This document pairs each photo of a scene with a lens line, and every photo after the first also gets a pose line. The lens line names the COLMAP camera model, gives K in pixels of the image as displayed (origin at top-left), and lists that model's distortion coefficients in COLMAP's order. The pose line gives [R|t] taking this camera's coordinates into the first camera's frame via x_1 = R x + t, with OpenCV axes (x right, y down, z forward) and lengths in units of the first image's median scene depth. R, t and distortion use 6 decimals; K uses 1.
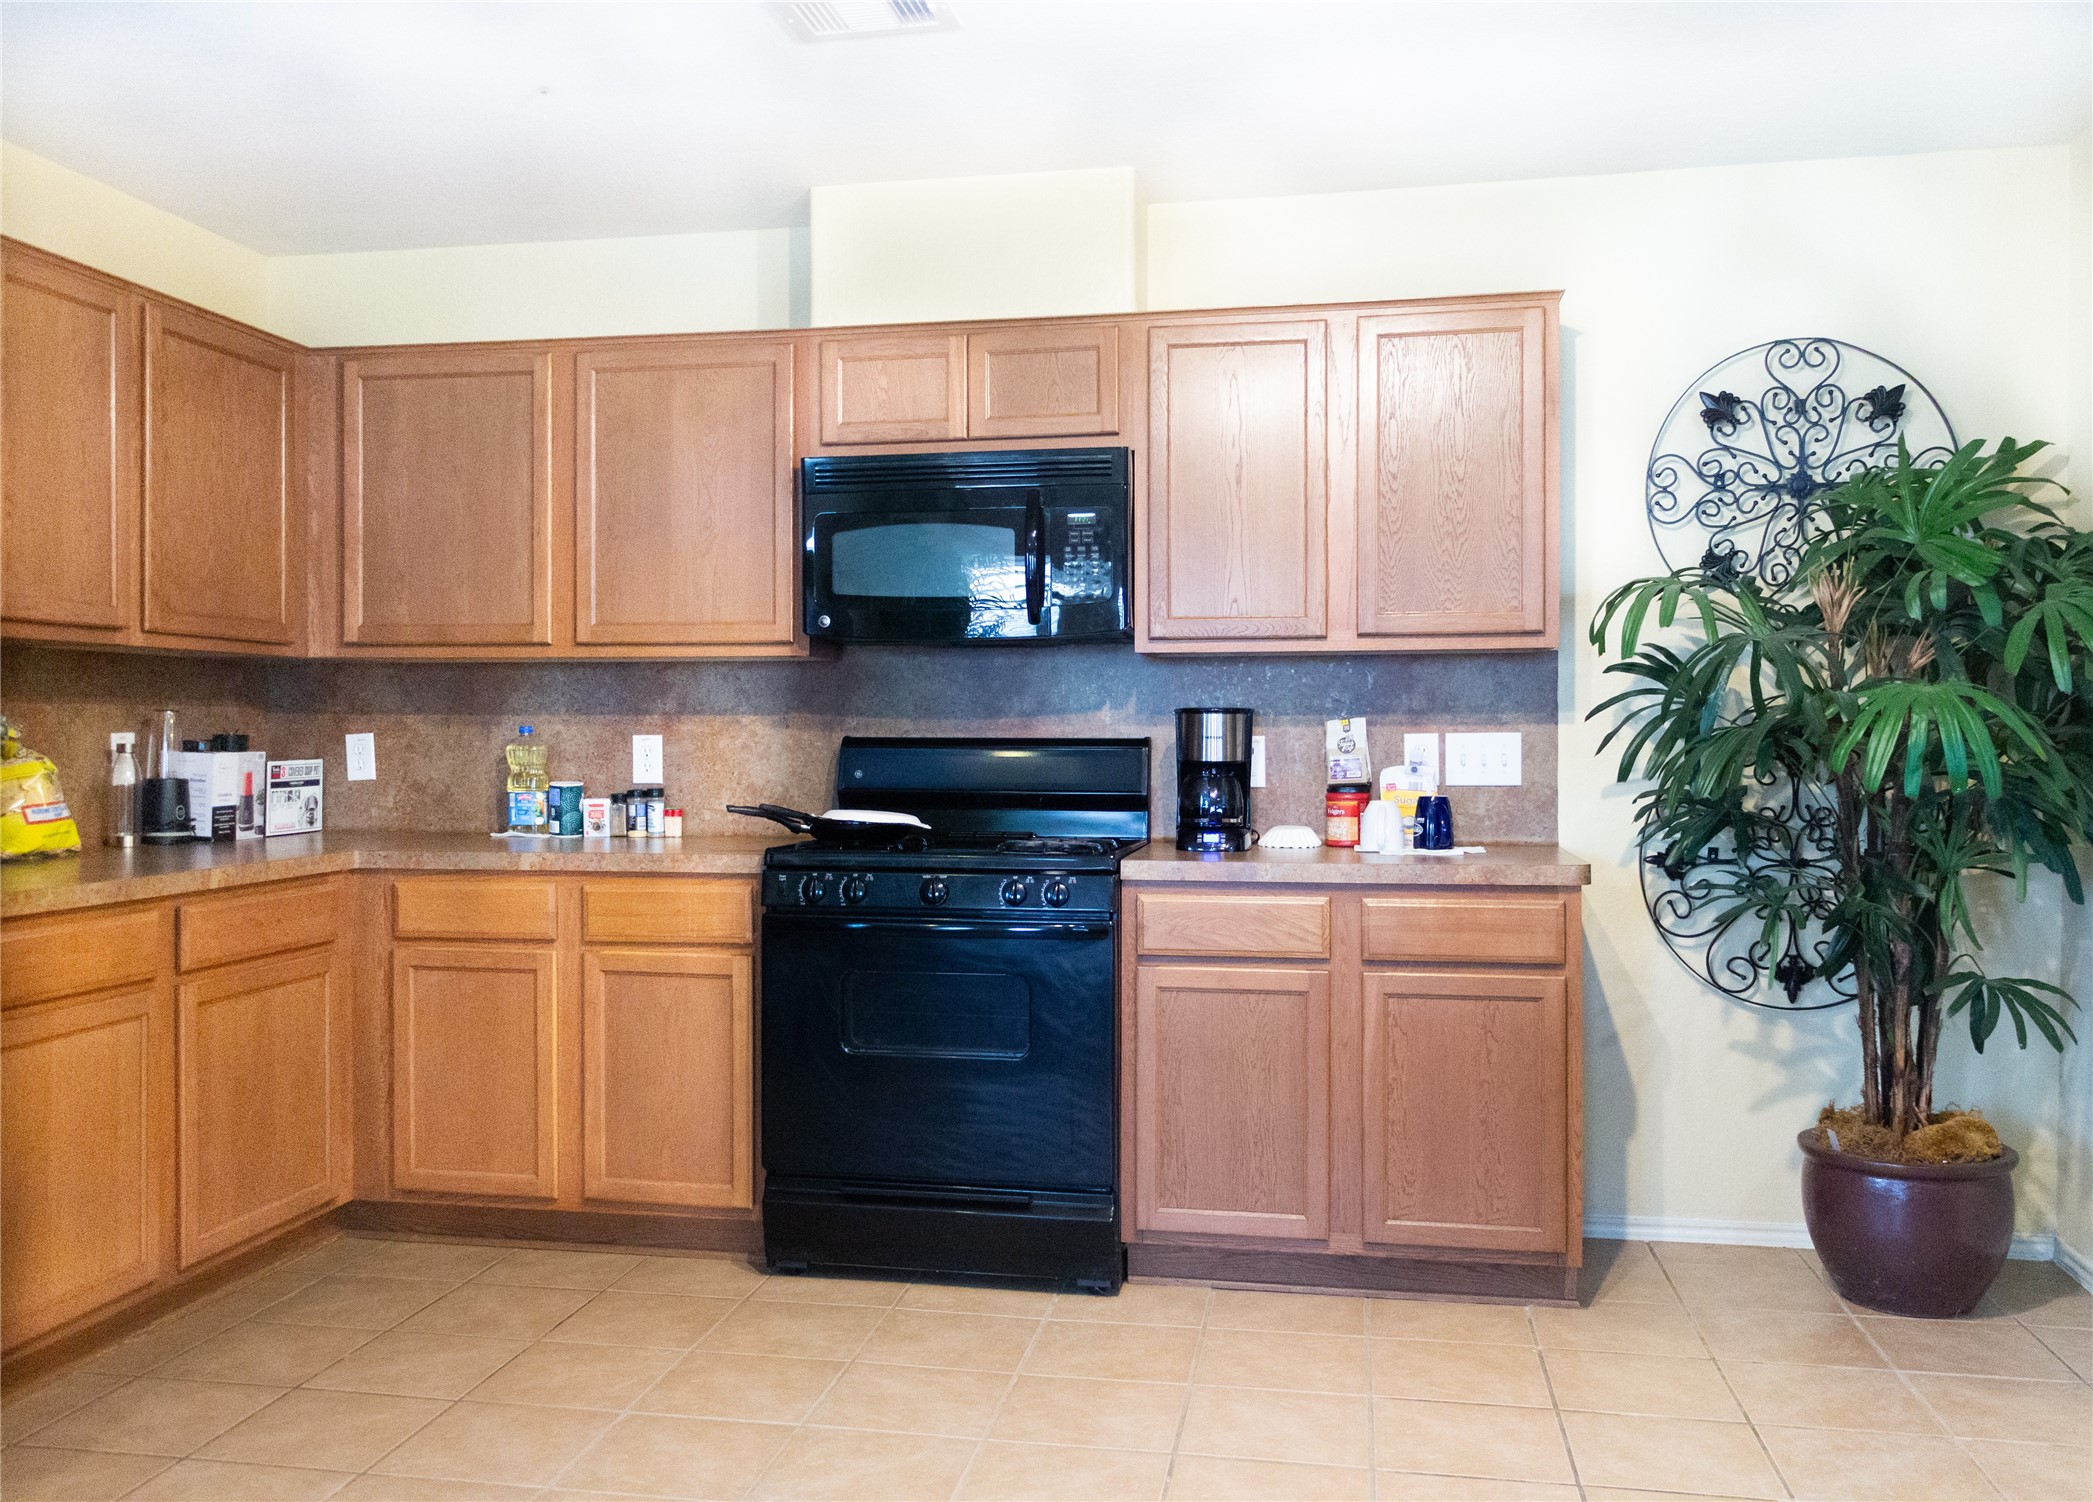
lens RADIAL K [[1818.2, 0, 1037.0], [0, 1818.2, 742.3], [0, 0, 1]] dist [0.002459, 0.001630]
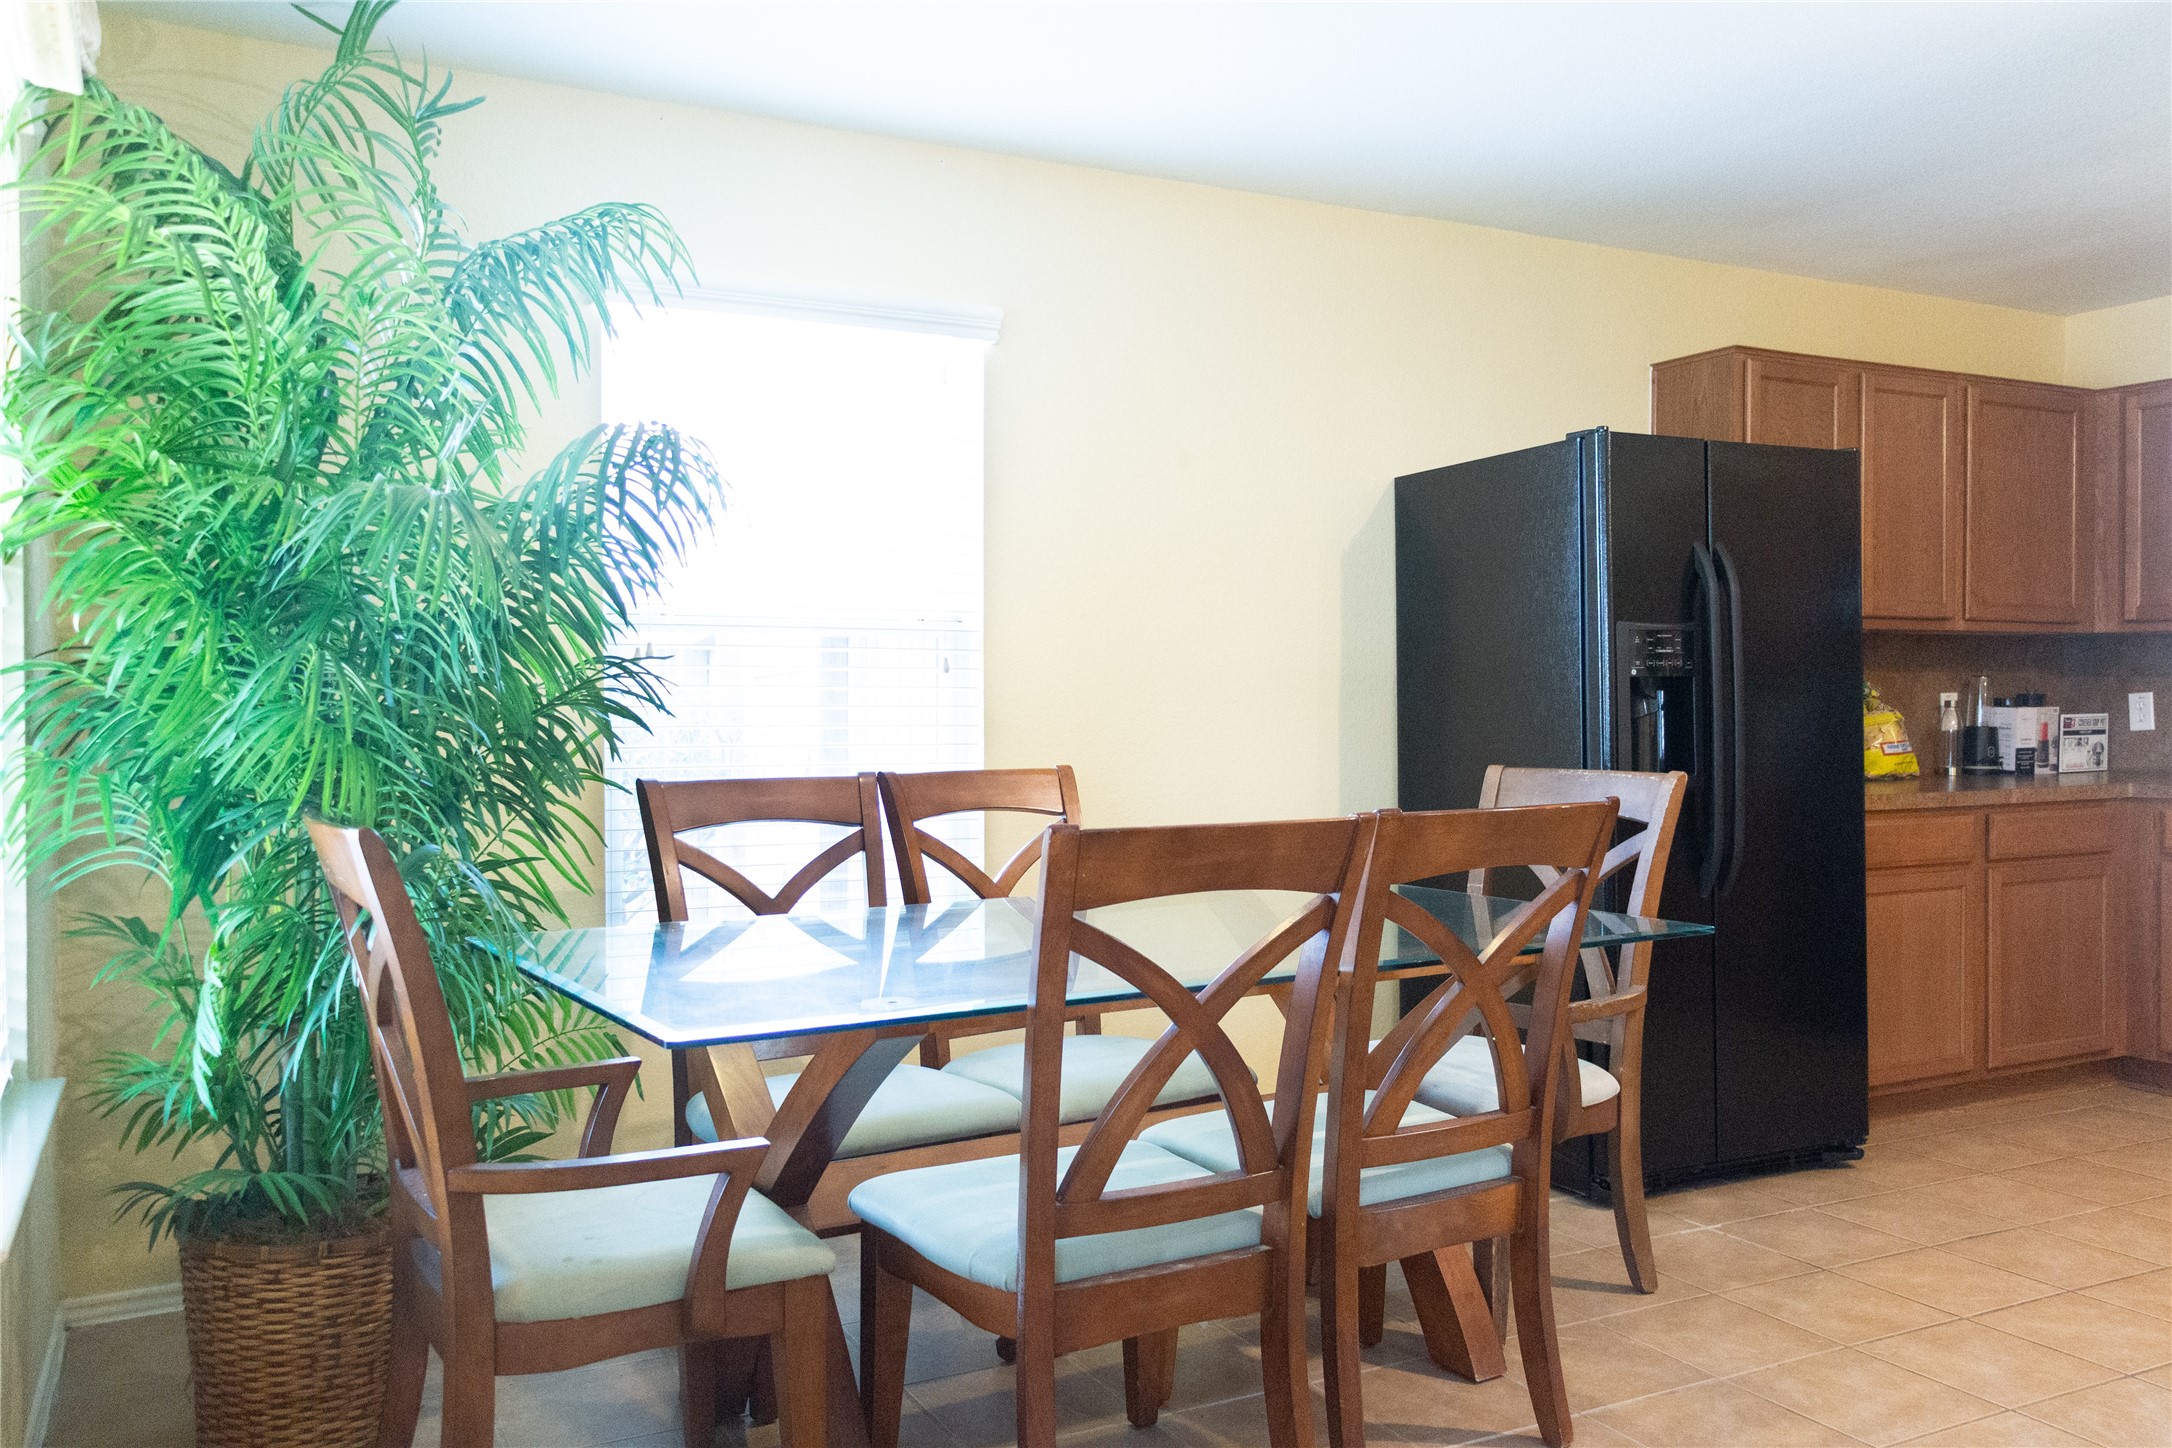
lens RADIAL K [[1757.1, 0, 1081.1], [0, 1757.1, 734.2], [0, 0, 1]] dist [0.010252, -0.011446]
pose [[0.604602, 0.012225, -0.796434, 0.165337], [0.001416, 0.999864, 0.016422, 0.003380], [0.796526, -0.011057, 0.604503, -0.336272]]
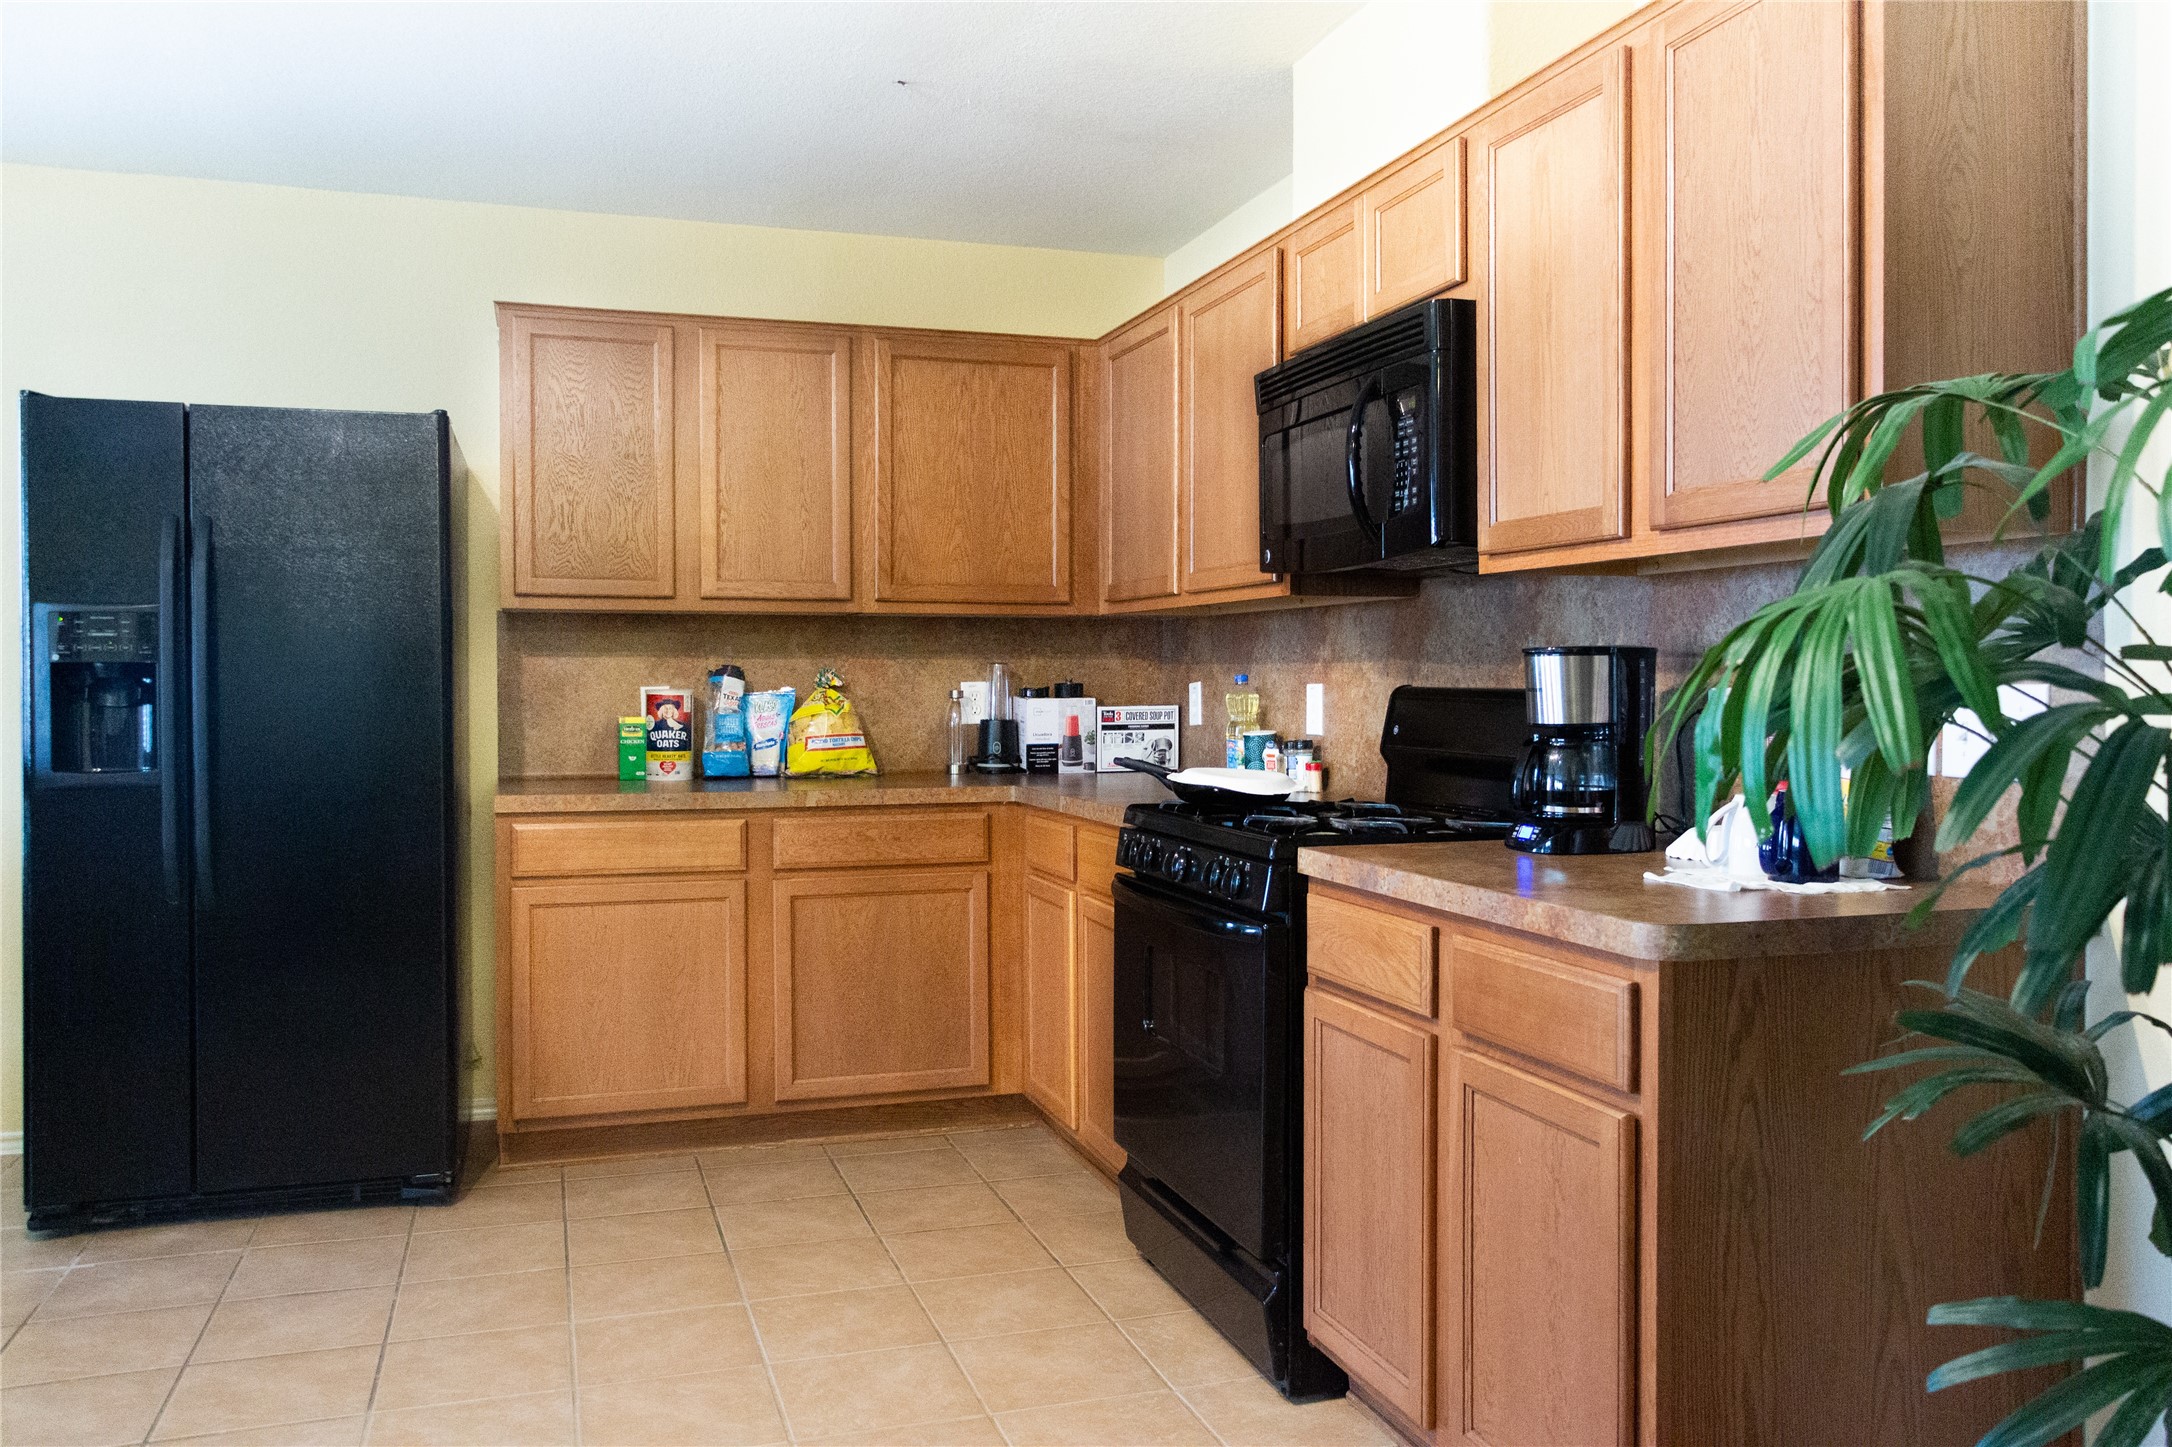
lens RADIAL K [[1757.1, 0, 1090.5], [0, 1757.1, 725.8], [0, 0, 1]] dist [0.010252, -0.011446]
pose [[0.472284, 0.023751, -0.881127, 0.604550], [-0.005719, 0.999698, 0.023882, -0.004287], [0.881428, -0.006240, 0.472277, 0.518011]]
